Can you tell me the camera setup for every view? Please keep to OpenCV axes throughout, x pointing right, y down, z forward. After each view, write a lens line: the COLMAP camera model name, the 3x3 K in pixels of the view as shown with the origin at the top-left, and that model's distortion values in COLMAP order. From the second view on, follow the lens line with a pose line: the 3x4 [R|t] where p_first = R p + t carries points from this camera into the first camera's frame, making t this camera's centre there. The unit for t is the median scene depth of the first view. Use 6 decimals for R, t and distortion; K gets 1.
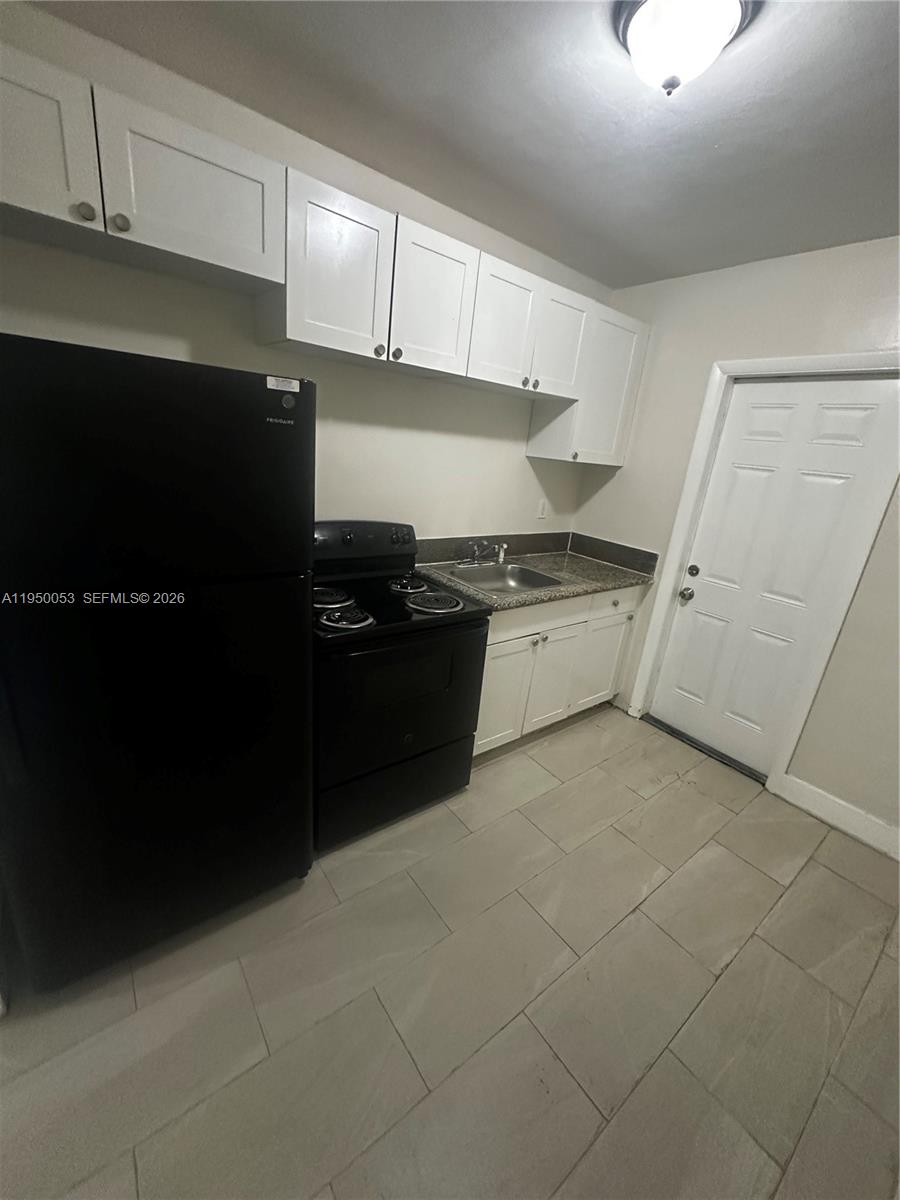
lens RADIAL K [[479.1, 0, 449.8], [0, 479.1, 602.9], [0, 0, 1]] dist [-0.000573, 0.000351]
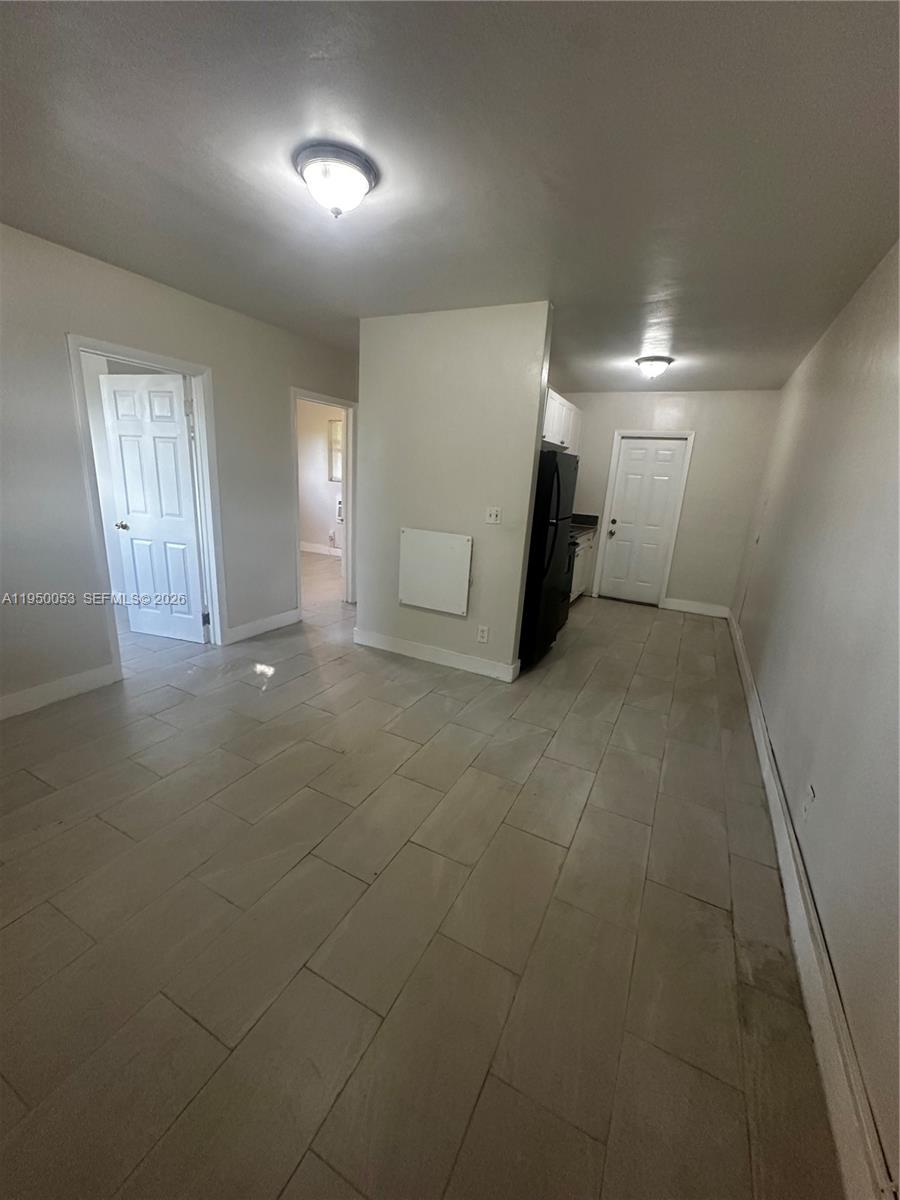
lens RADIAL K [[479.1, 0, 449.8], [0, 479.1, 602.9], [0, 0, 1]] dist [-0.000573, 0.000351]
pose [[0.905310, -0.156309, 0.394944, -1.085706], [0.165564, 0.986140, 0.010775, 0.149762], [-0.391154, 0.055634, 0.918642, -0.693749]]
